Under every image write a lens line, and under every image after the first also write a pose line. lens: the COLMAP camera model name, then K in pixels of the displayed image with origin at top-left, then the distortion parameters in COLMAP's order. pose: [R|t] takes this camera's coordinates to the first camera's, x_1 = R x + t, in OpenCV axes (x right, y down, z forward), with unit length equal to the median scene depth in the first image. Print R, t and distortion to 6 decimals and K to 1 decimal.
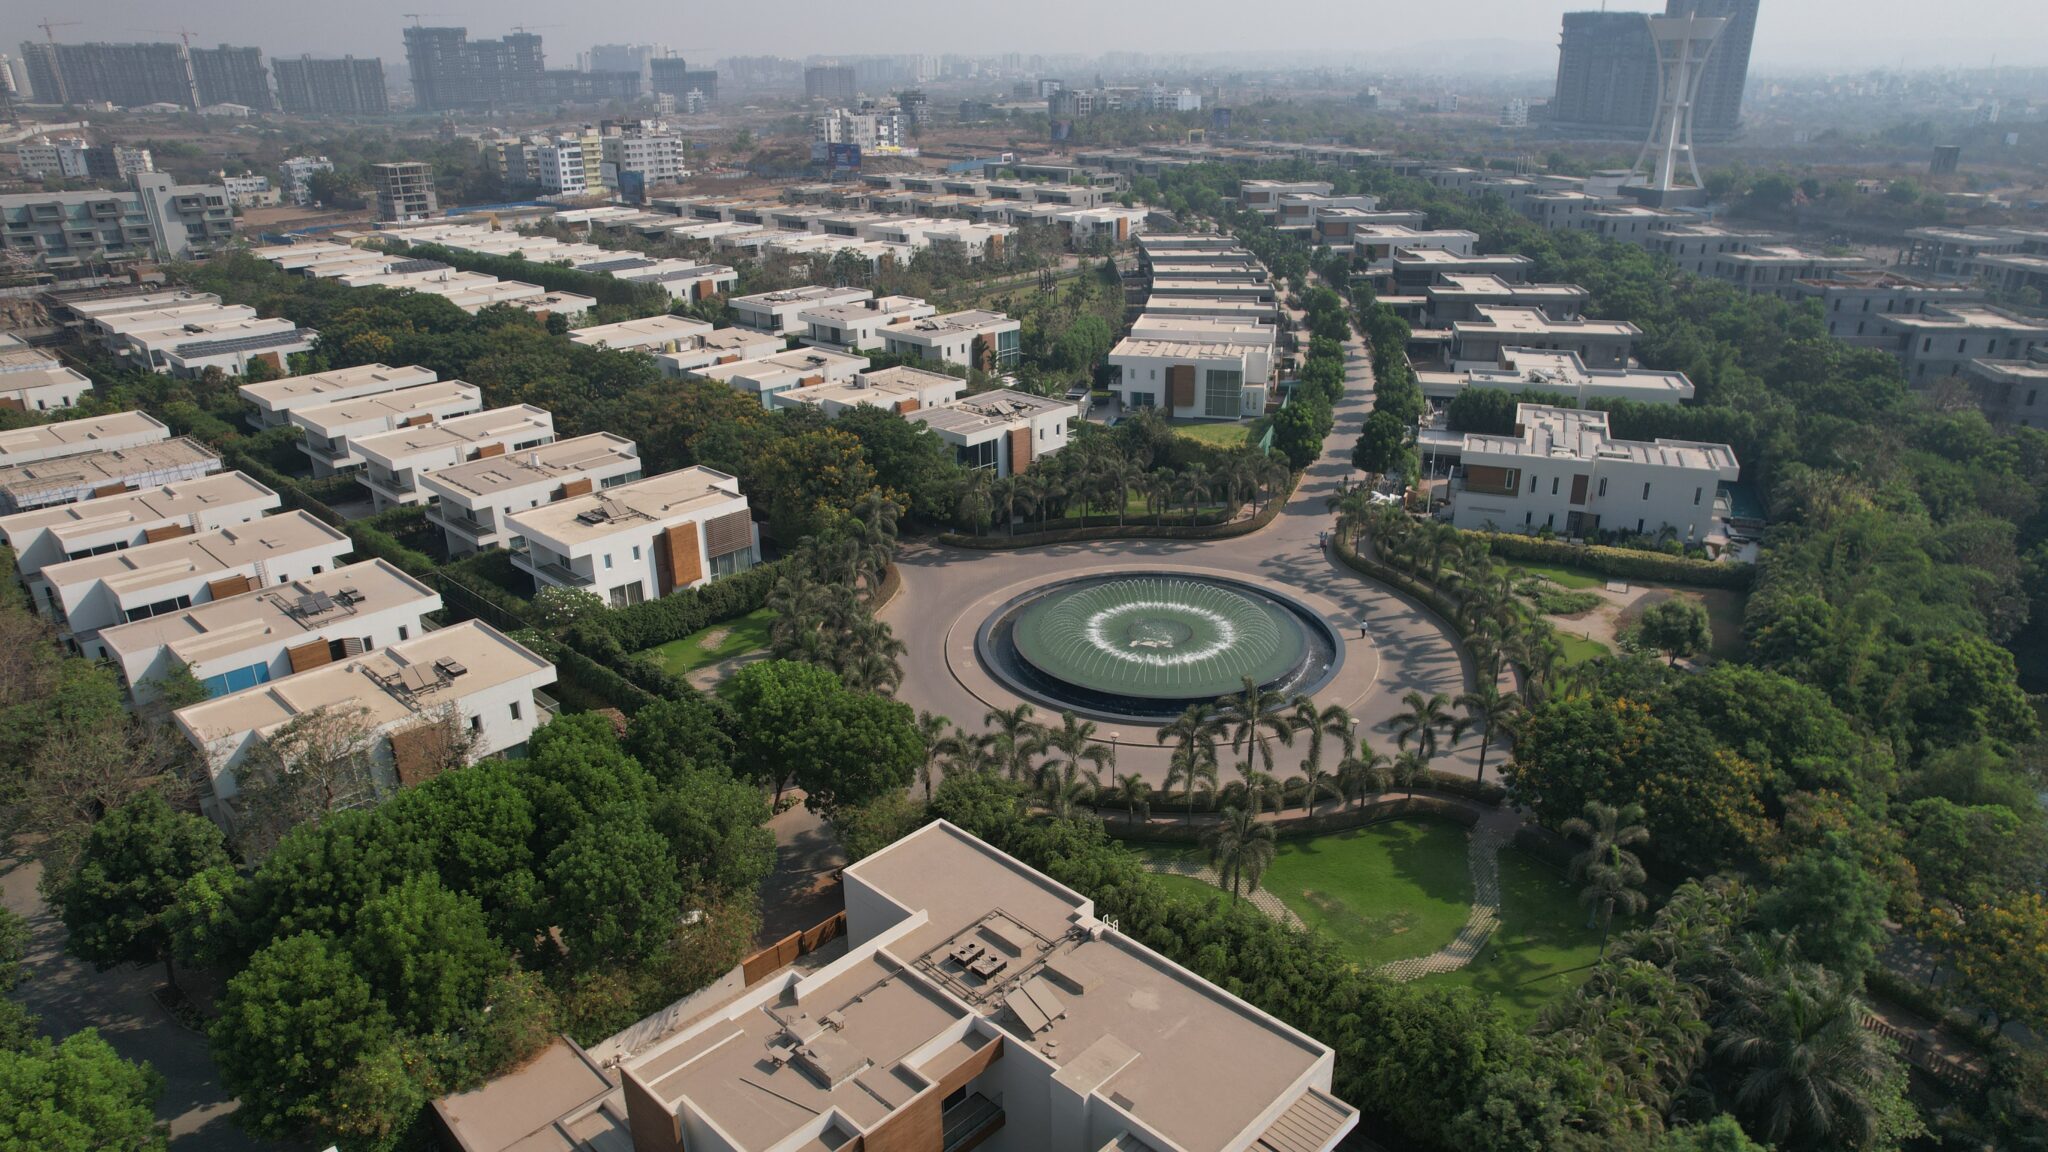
lens RADIAL K [[1300.4, 0, 1024.0], [0, 1300.4, 576.0], [0, 0, 1]] dist [-0.051498, 0.040194]
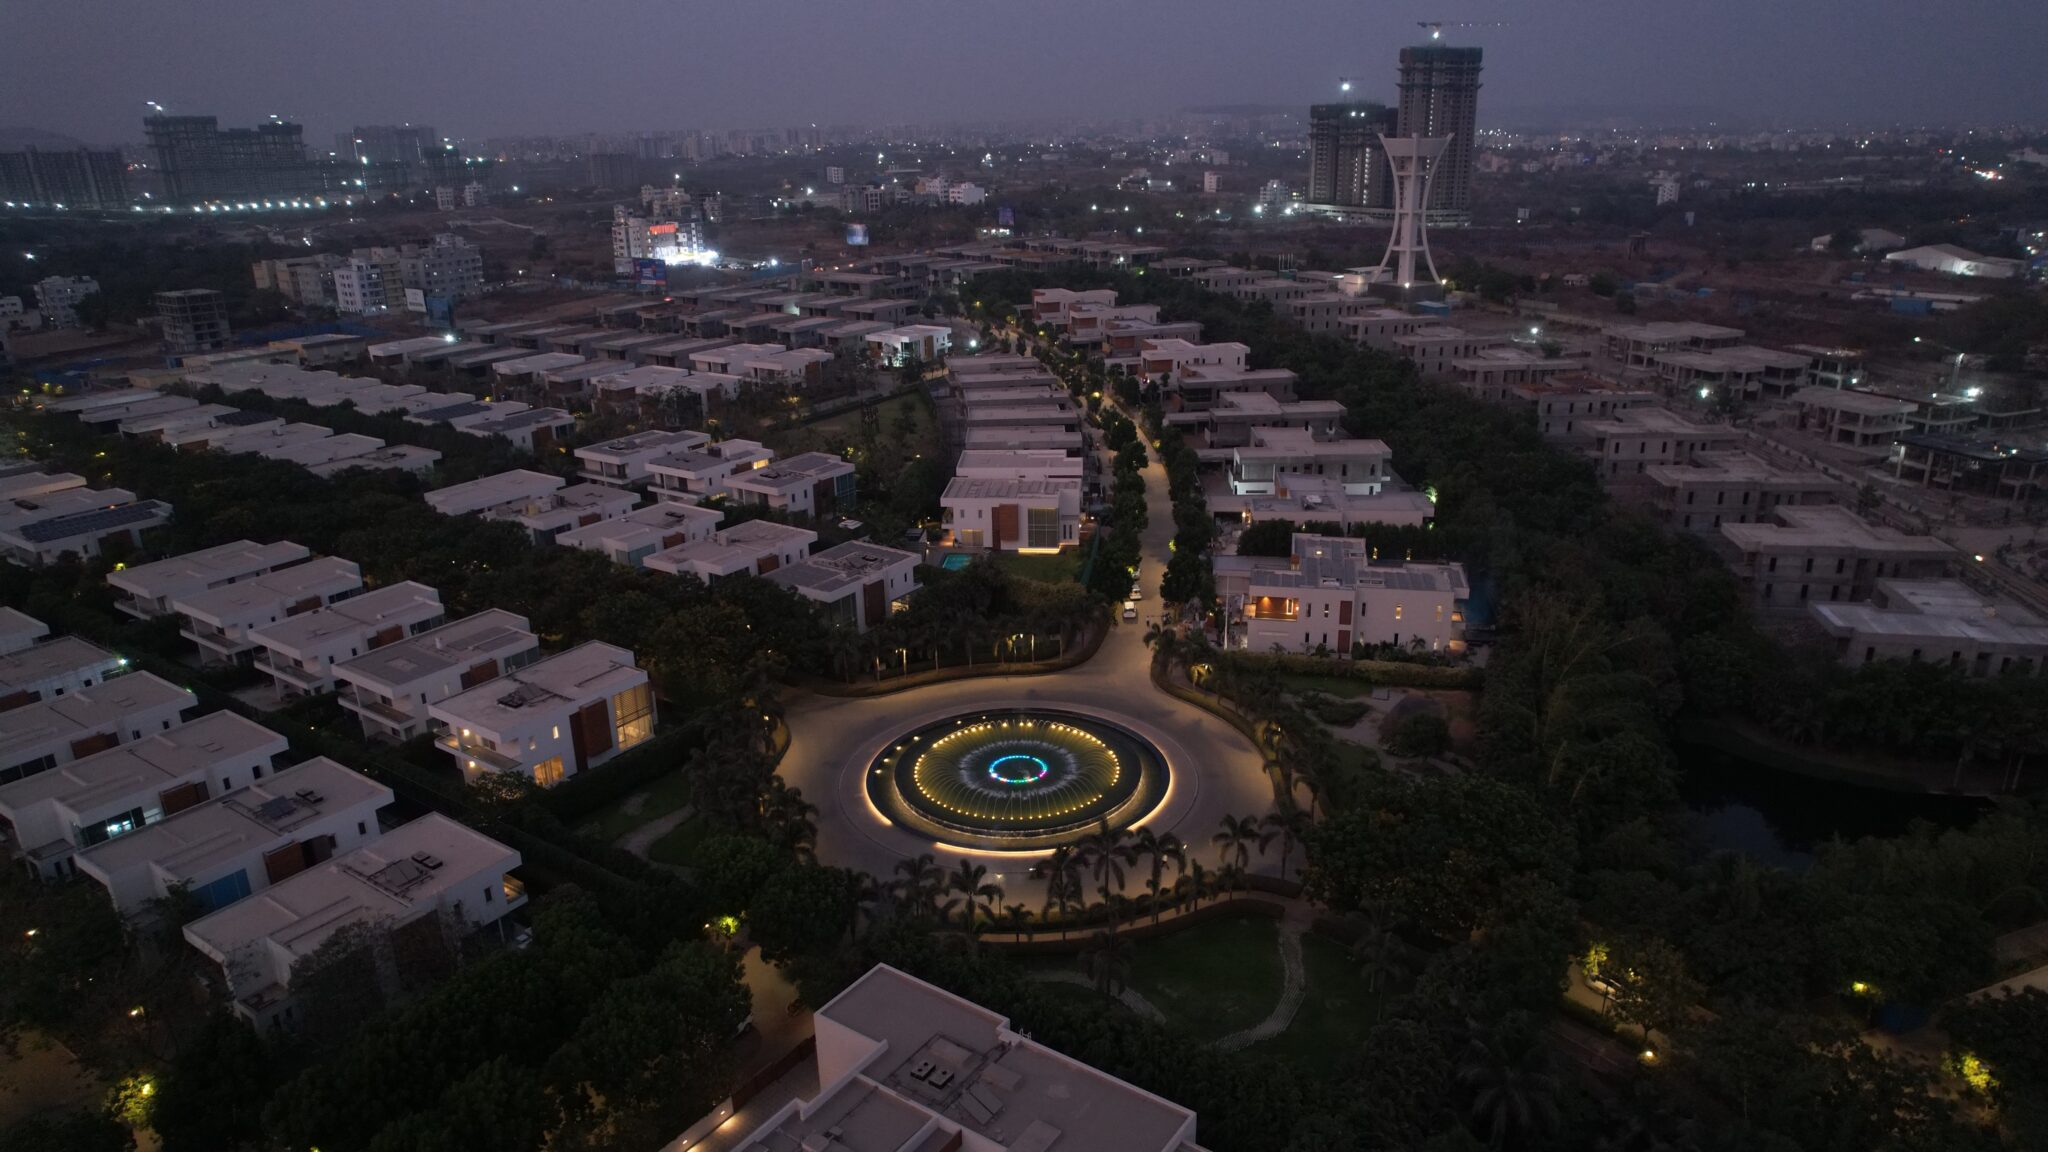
lens RADIAL K [[1300.4, 0, 1024.0], [0, 1300.4, 576.0], [0, 0, 1]] dist [-0.051498, 0.040194]
pose [[0.986796, -0.057036, 0.151595, -0.046687], [0.064163, 0.997032, -0.042539, -0.062856], [-0.148719, 0.051704, 0.987527, -0.146702]]
